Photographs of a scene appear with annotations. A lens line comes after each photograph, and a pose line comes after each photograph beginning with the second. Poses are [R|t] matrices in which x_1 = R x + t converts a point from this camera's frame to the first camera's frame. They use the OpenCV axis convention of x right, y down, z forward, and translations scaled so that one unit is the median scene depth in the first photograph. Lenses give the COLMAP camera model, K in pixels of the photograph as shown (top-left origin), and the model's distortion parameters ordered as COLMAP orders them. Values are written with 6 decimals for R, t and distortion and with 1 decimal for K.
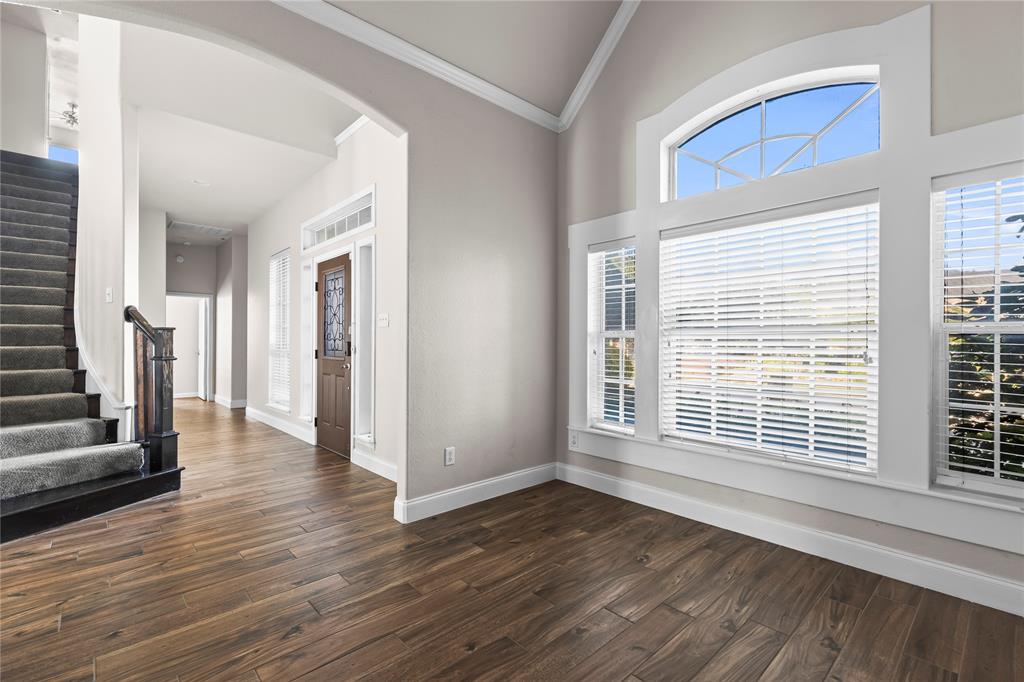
lens RADIAL K [[462.9, 0, 505.8], [0, 462.9, 339.0], [0, 0, 1]] dist [0.009040, -0.000379]
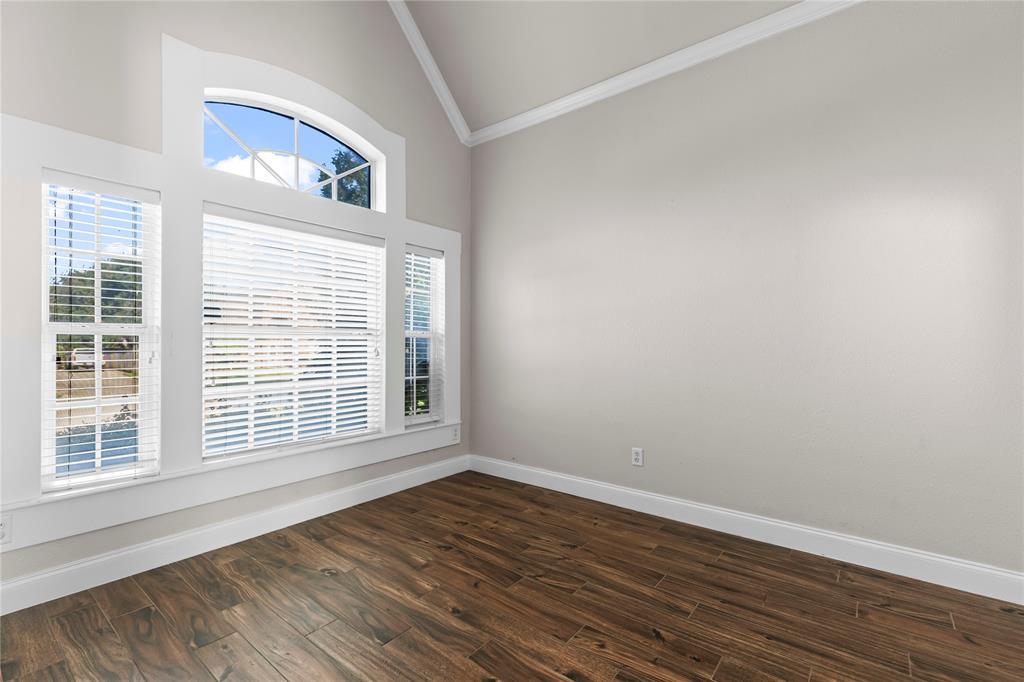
lens RADIAL K [[462.9, 0, 505.1], [0, 462.9, 343.6], [0, 0, 1]] dist [0.009040, -0.000379]
pose [[-0.154403, -0.003118, 0.988003, -0.647025], [-0.005594, 0.999982, 0.002281, 0.007158], [-0.987992, -0.005175, -0.154418, 0.751601]]
